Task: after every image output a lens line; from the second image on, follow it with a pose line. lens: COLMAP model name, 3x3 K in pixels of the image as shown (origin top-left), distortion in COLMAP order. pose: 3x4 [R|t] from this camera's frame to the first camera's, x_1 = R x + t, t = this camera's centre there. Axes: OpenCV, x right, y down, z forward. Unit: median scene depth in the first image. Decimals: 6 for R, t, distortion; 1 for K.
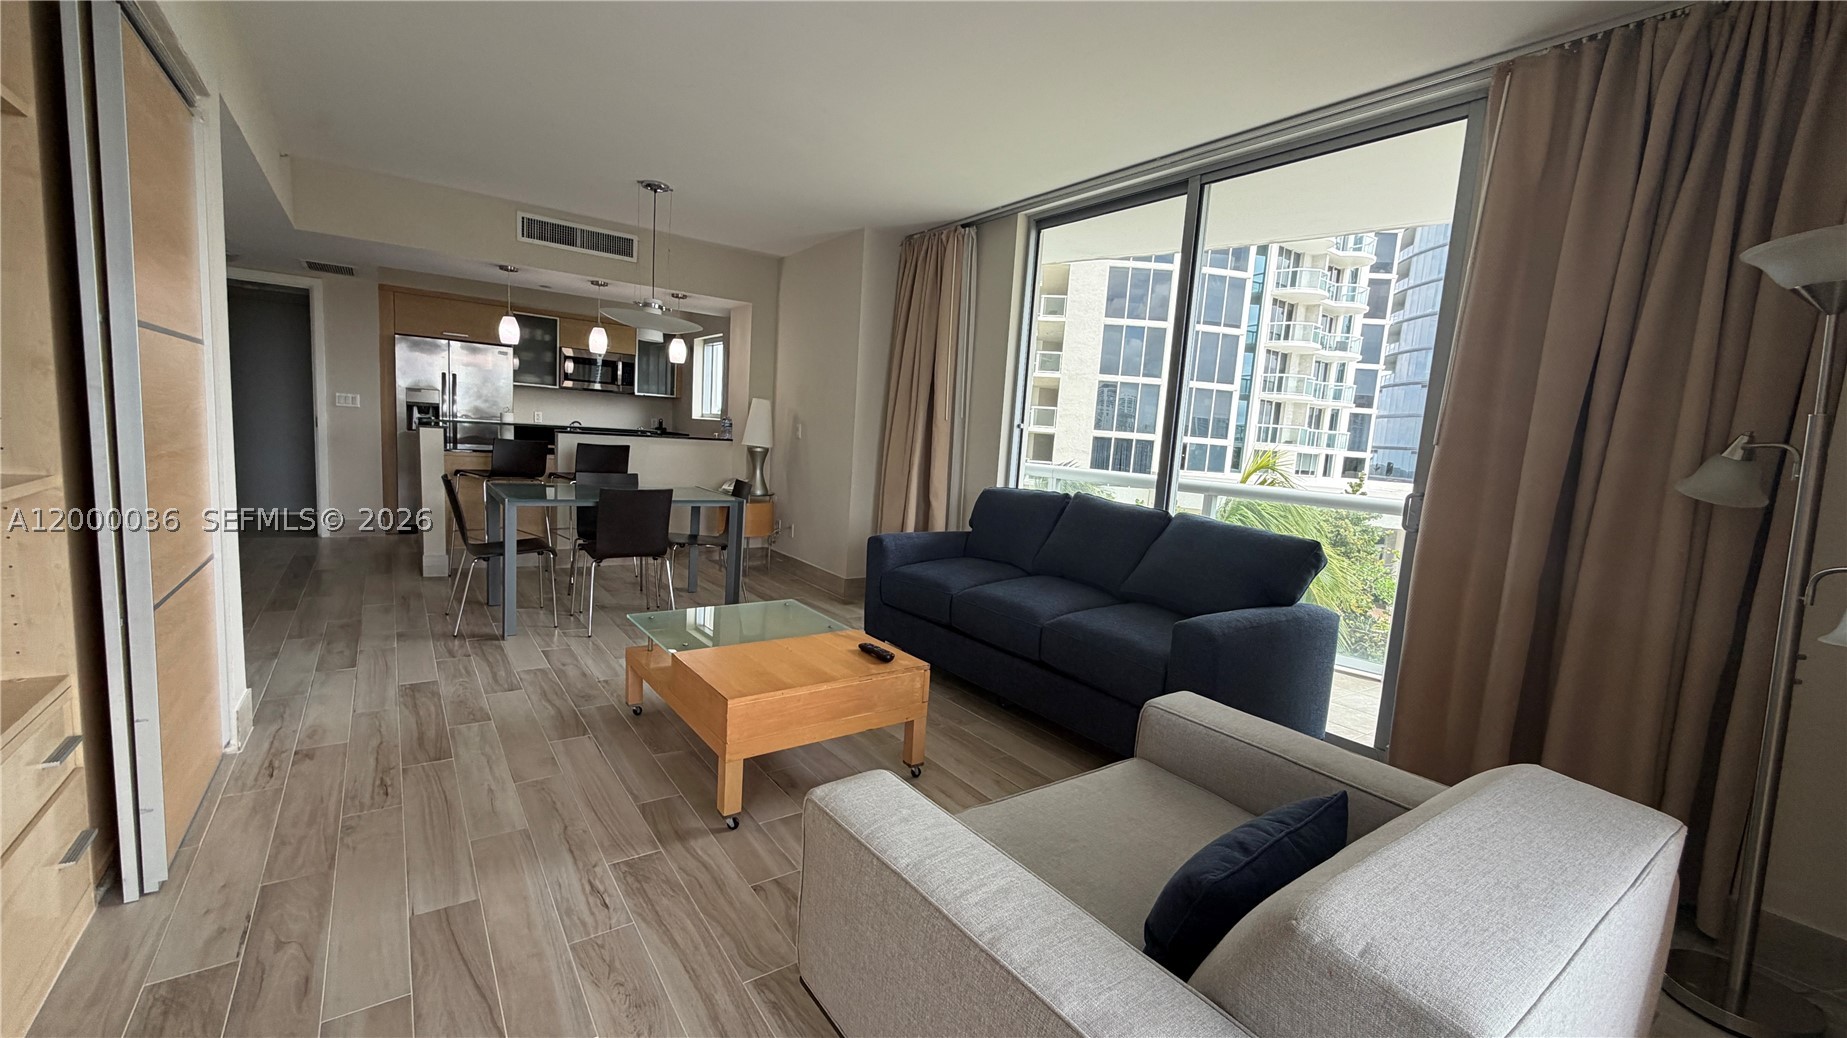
lens RADIAL K [[737.3, 0, 921.2], [0, 737.3, 519.8], [0, 0, 1]] dist [0.000695, 0.000067]
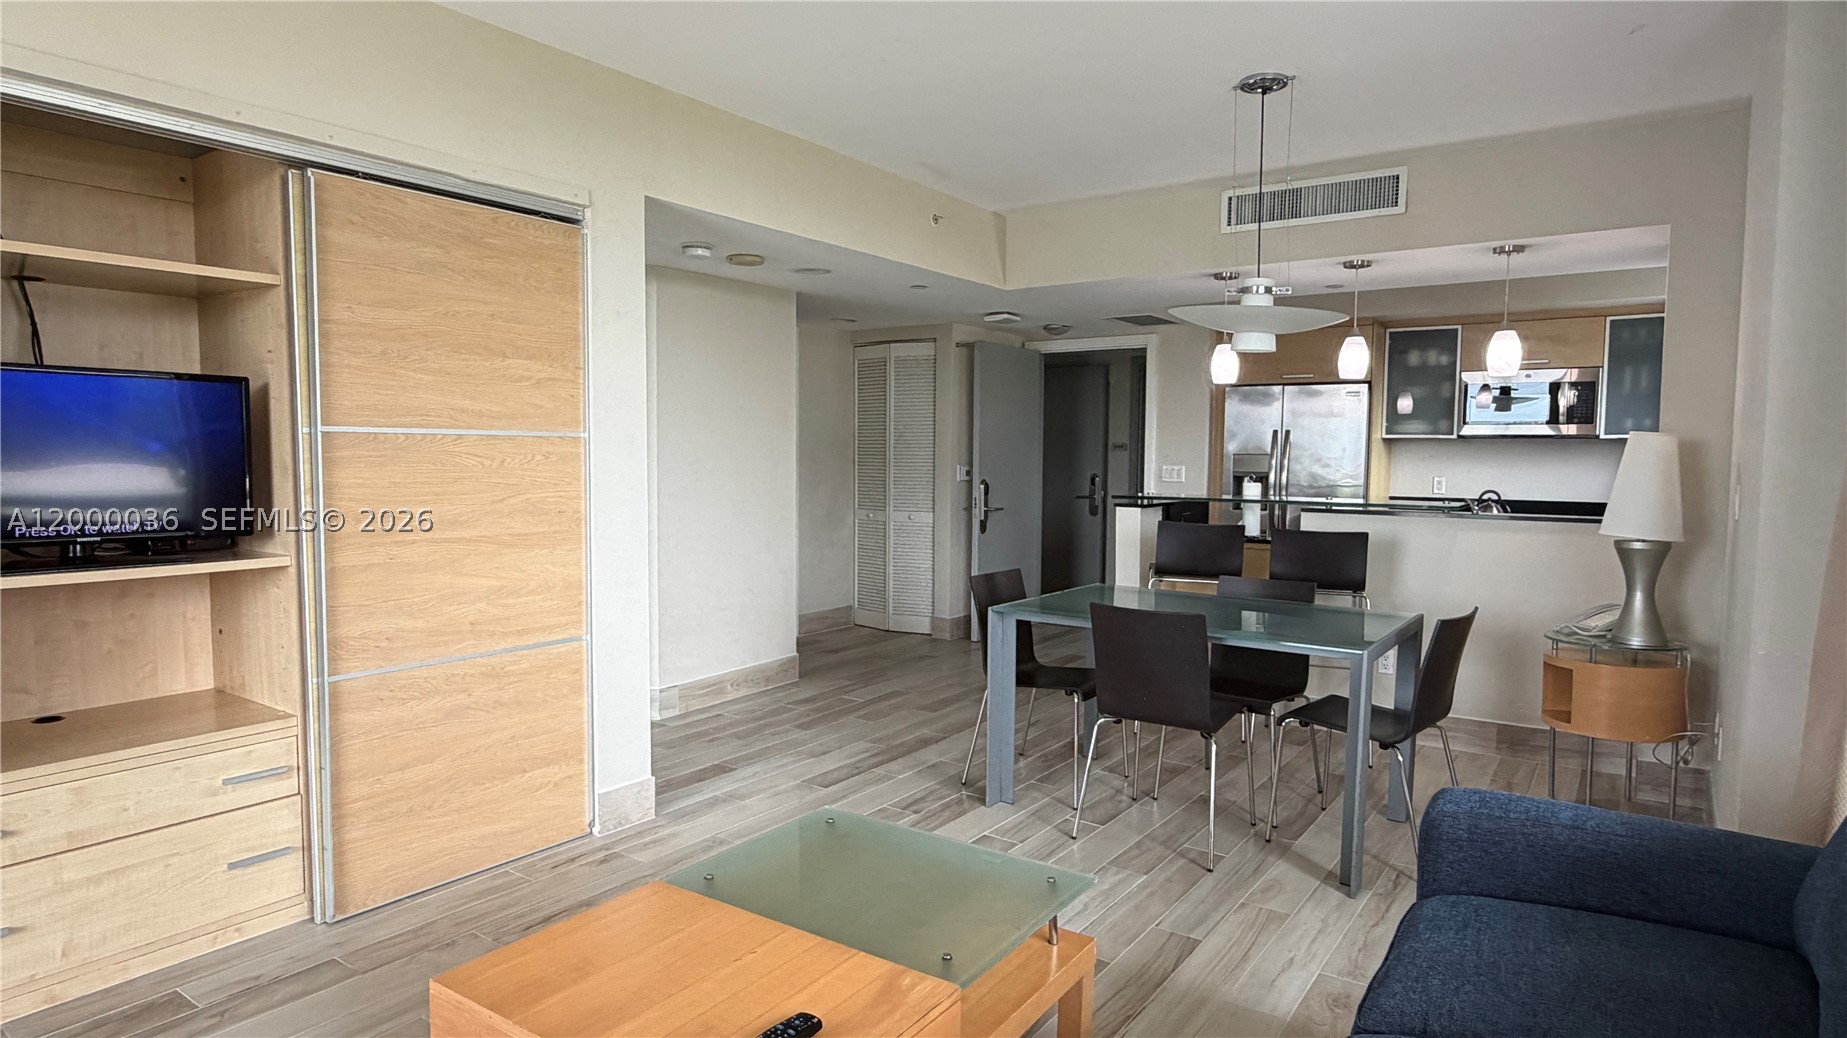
lens RADIAL K [[1033.7, 0, 922.1], [0, 1033.7, 522.6], [0, 0, 1]] dist [0.000500, 0.001962]
pose [[0.320646, 0.003079, -0.947194, 0.220262], [-0.099905, 0.994527, -0.030587, -0.044076], [0.941916, 0.104437, 0.319198, 0.371111]]
